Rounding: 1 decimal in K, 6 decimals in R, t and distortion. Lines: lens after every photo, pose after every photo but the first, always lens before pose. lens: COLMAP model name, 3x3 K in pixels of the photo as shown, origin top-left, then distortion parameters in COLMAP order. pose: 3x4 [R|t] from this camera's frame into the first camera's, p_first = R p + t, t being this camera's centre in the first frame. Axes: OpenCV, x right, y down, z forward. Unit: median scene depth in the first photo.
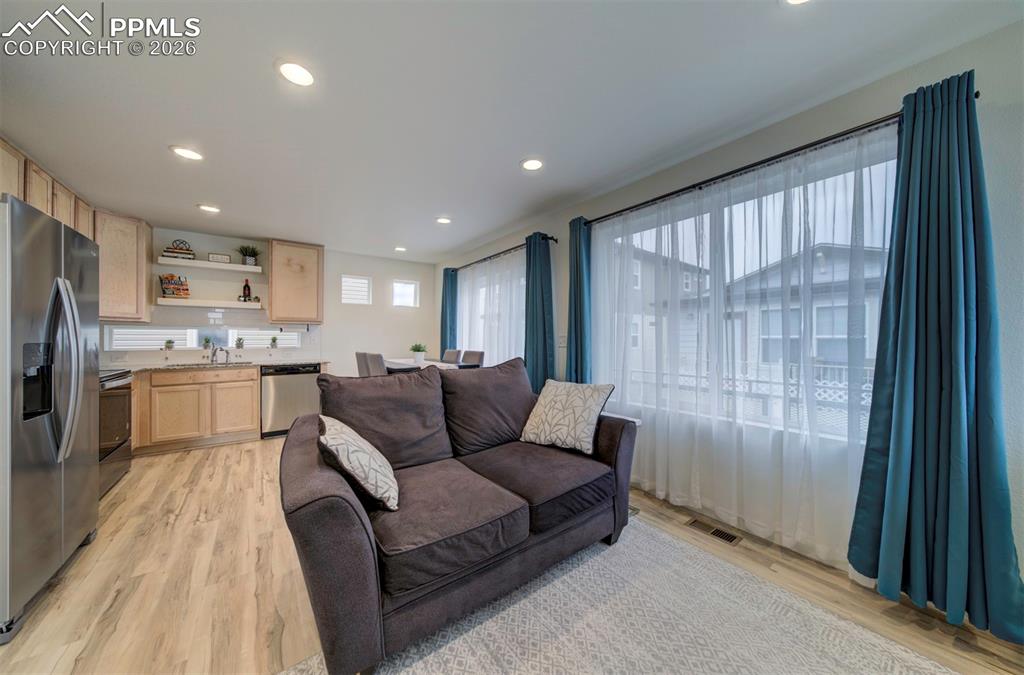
lens RADIAL K [[340.7, 0, 508.7], [0, 340.7, 337.6], [0, 0, 1]] dist [0.000062, 0.000208]
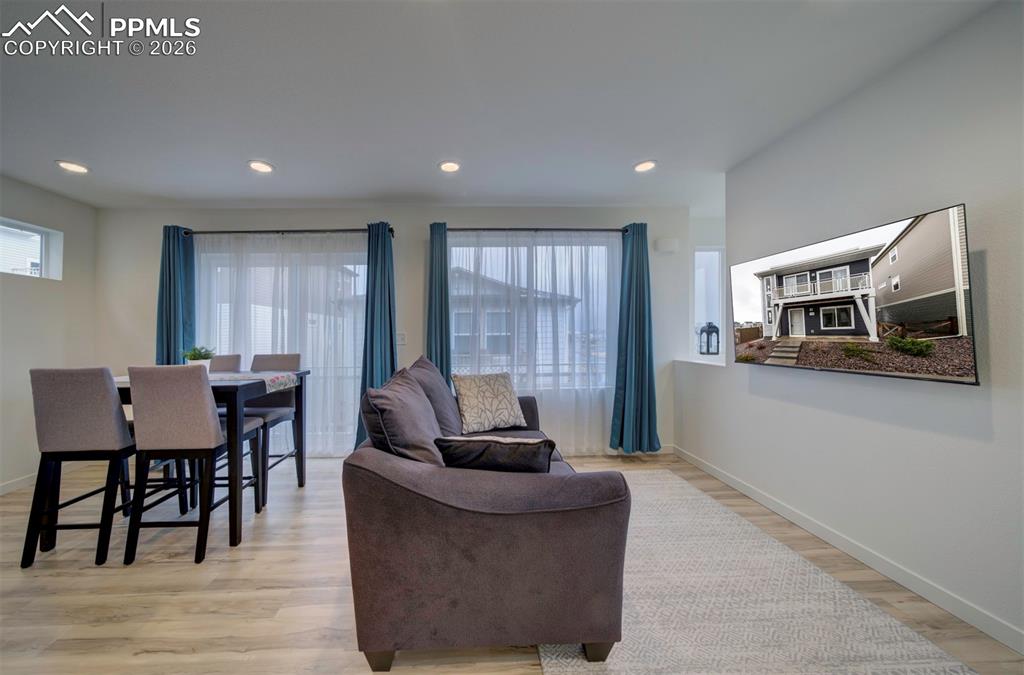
lens RADIAL K [[333.5, 0, 470.4], [0, 333.5, 336.0], [0, 0, 1]] dist [-0.015580, 0.000011]
pose [[0.579058, -0.009114, 0.815236, -0.802147], [0.006236, 0.999958, 0.006749, 0.000082], [-0.815263, 0.001176, 0.579090, 0.418996]]
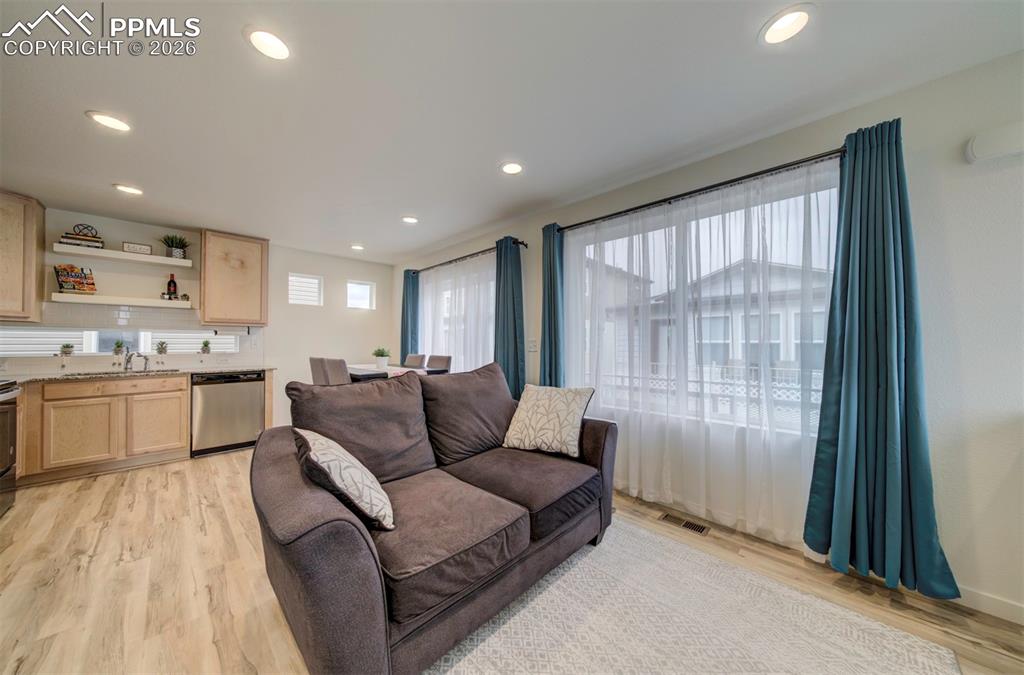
lens RADIAL K [[340.9, 0, 510.3], [0, 340.9, 339.3], [0, 0, 1]] dist [0.000032, 0.000106]
pose [[0.988142, 0.003104, 0.153512, -0.101842], [-0.001850, 0.999964, -0.008309, 0.000732], [-0.153532, 0.007926, 0.988112, 0.024032]]
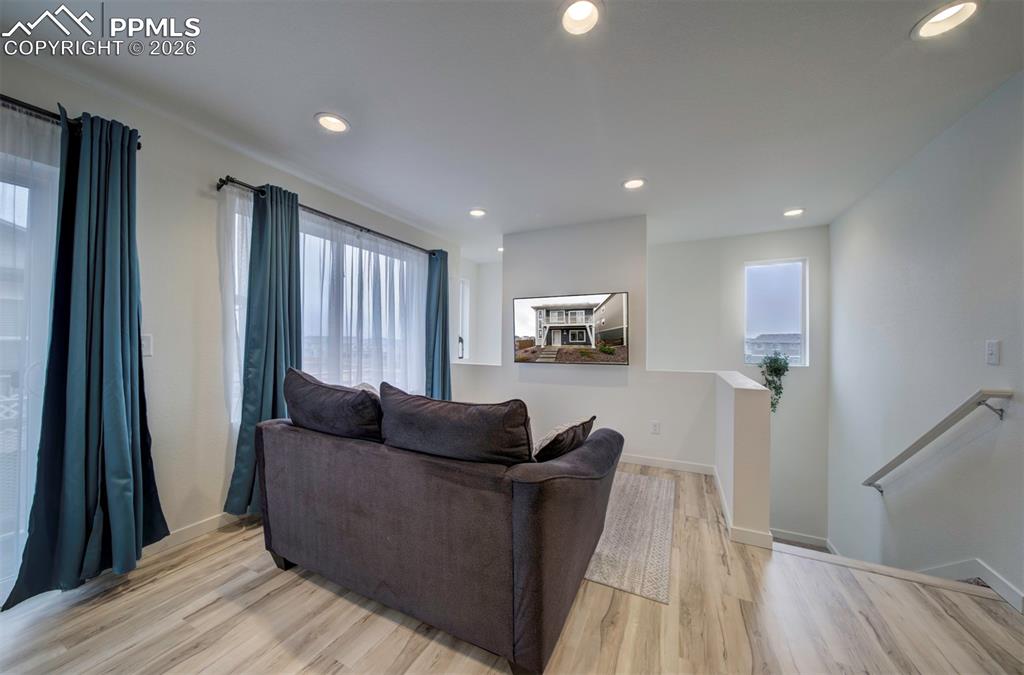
lens RADIAL K [[342.7, 0, 504.1], [0, 342.7, 339.0], [0, 0, 1]] dist [0.001243, 0.000122]
pose [[-0.435324, 0.004968, 0.900260, -0.945870], [-0.009661, 0.999901, -0.010190, 0.000871], [-0.900222, -0.013133, -0.435233, 1.121638]]
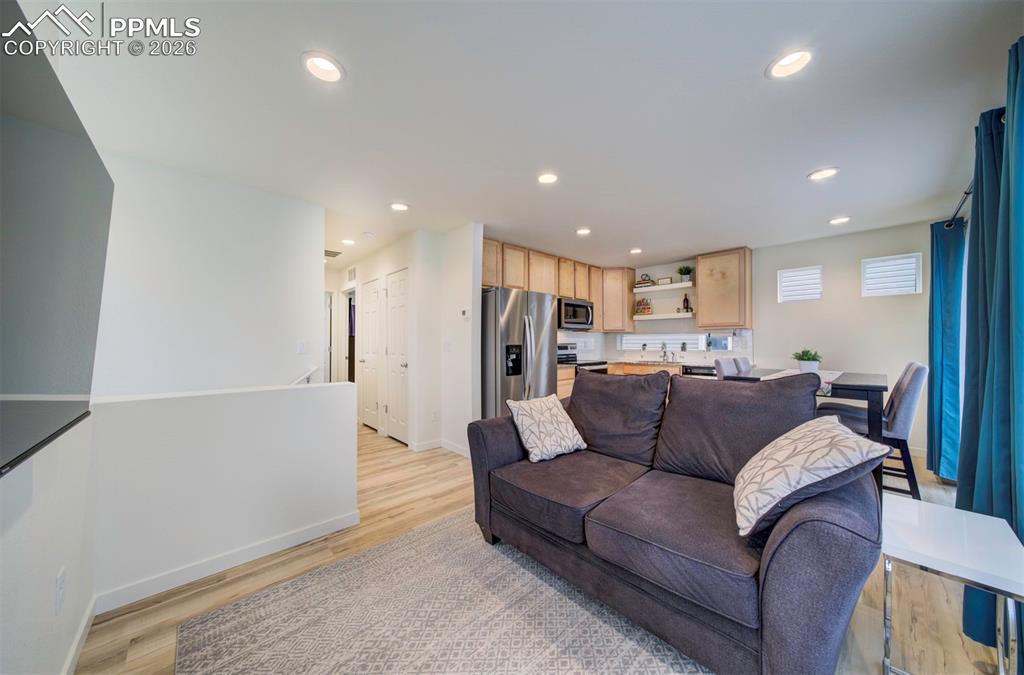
lens RADIAL K [[340.9, 0, 510.3], [0, 340.9, 339.3], [0, 0, 1]] dist [0.000032, 0.000106]
pose [[0.116953, -0.009289, -0.993094, 0.699908], [0.001661, 0.999957, -0.009158, 0.000358], [0.993136, -0.000579, 0.116963, 0.471458]]
